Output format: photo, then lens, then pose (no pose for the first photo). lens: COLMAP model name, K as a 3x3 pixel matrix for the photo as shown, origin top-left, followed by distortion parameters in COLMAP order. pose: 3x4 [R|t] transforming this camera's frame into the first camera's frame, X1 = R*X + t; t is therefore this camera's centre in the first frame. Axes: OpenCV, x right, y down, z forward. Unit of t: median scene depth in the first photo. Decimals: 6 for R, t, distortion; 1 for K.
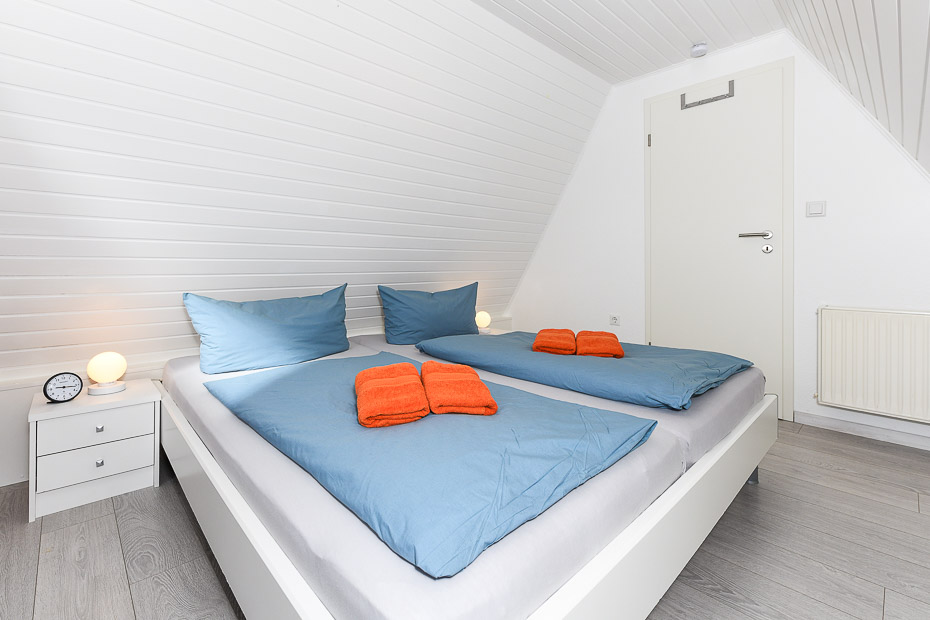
lens RADIAL K [[423.0, 0, 468.1], [0, 423.0, 265.8], [0, 0, 1]] dist [0.000888, 0.000186]
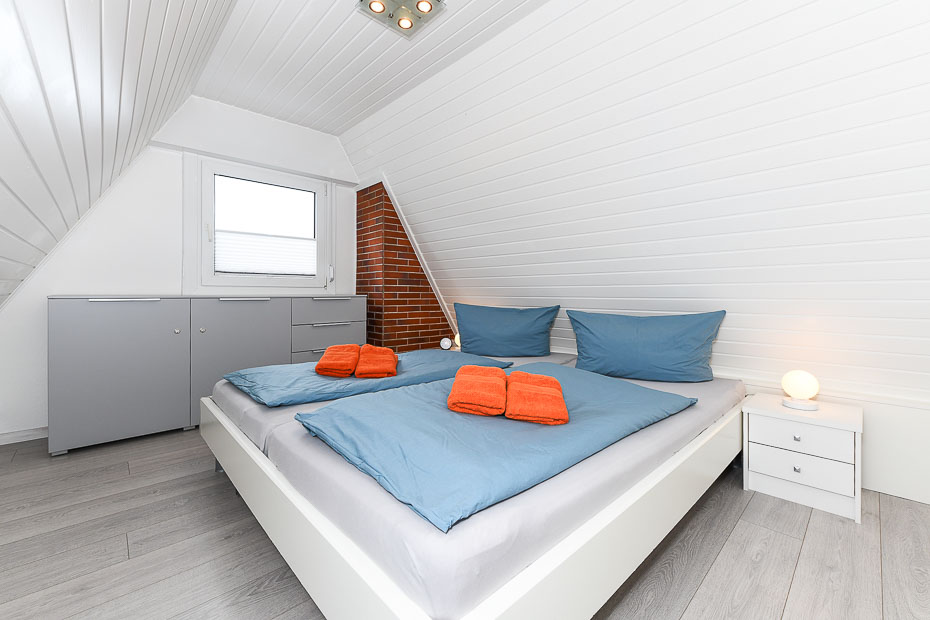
lens RADIAL K [[384.5, 0, 465.1], [0, 384.5, 293.2], [0, 0, 1]] dist [-0.000897, -0.000144]
pose [[-0.005692, -0.001452, -0.999983, 0.626527], [0.004600, 0.999988, -0.001478, 0.010281], [0.999973, -0.004609, -0.005686, 0.613876]]
